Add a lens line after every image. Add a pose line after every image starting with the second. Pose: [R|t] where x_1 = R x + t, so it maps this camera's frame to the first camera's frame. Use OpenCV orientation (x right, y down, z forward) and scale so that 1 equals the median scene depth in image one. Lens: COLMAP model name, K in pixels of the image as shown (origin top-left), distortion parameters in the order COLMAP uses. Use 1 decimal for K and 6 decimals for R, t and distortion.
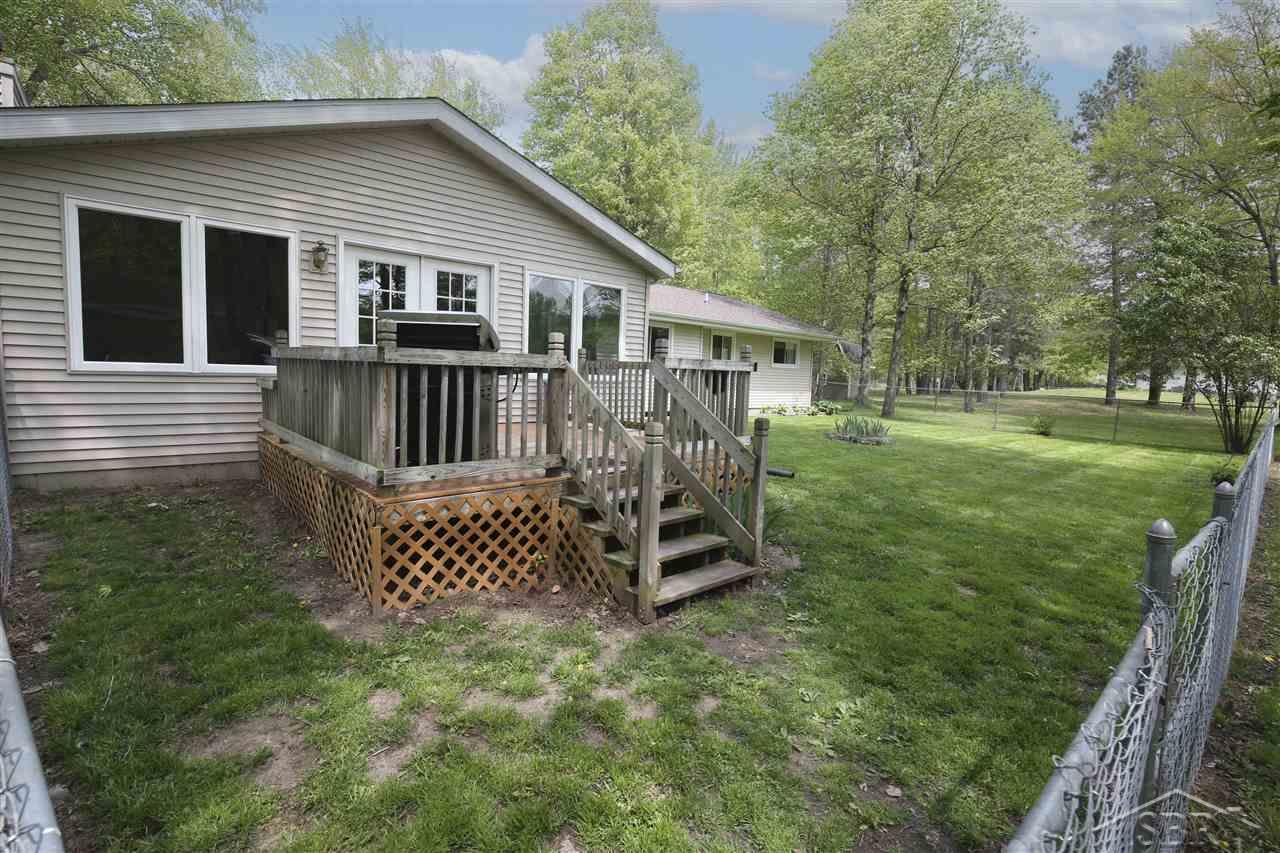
lens RADIAL K [[587.7, 0, 638.8], [0, 587.7, 427.8], [0, 0, 1]] dist [-0.034215, 0.005831]
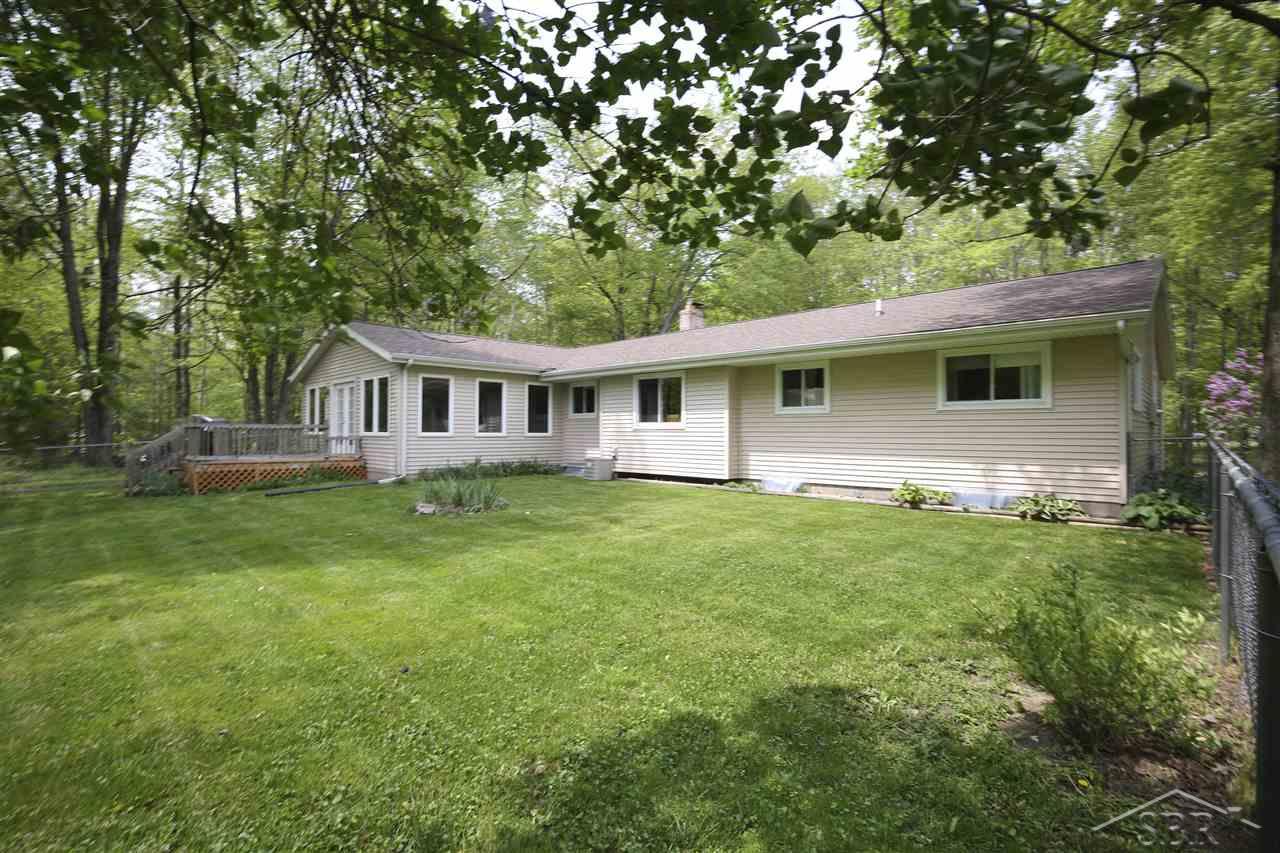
lens RADIAL K [[587.7, 0, 637.9], [0, 587.7, 423.4], [0, 0, 1]] dist [-0.034215, 0.005831]
pose [[0.118268, -0.047634, -0.991839, 1.913625], [-0.088771, 0.994342, -0.058340, -0.110808], [0.989006, 0.094946, 0.113370, 1.915727]]
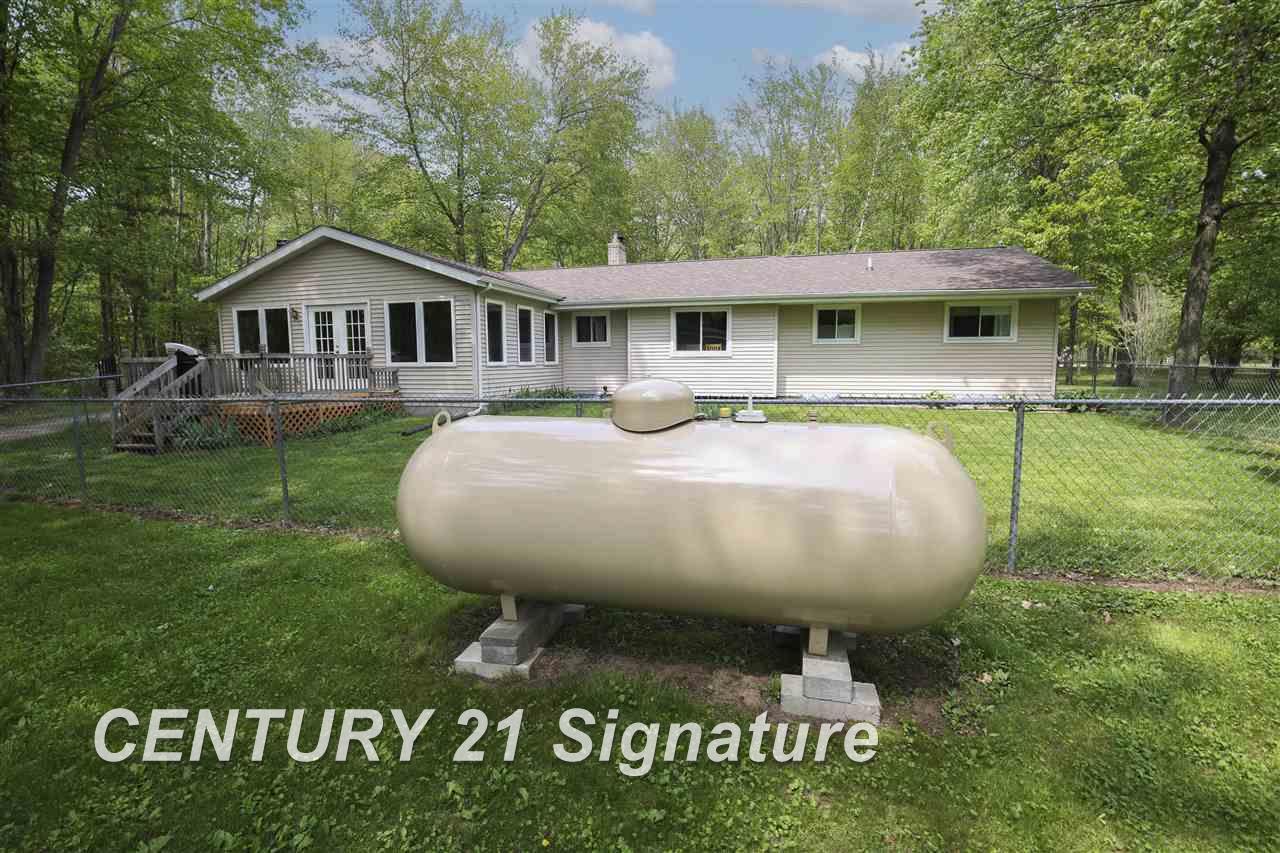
lens RADIAL K [[587.7, 0, 639.7], [0, 587.7, 422.8], [0, 0, 1]] dist [-0.034215, 0.005831]
pose [[0.582381, 0.049892, -0.811384, 1.667797], [-0.047478, 0.998499, 0.027320, -0.005122], [0.811529, 0.022612, 0.583875, 0.654542]]
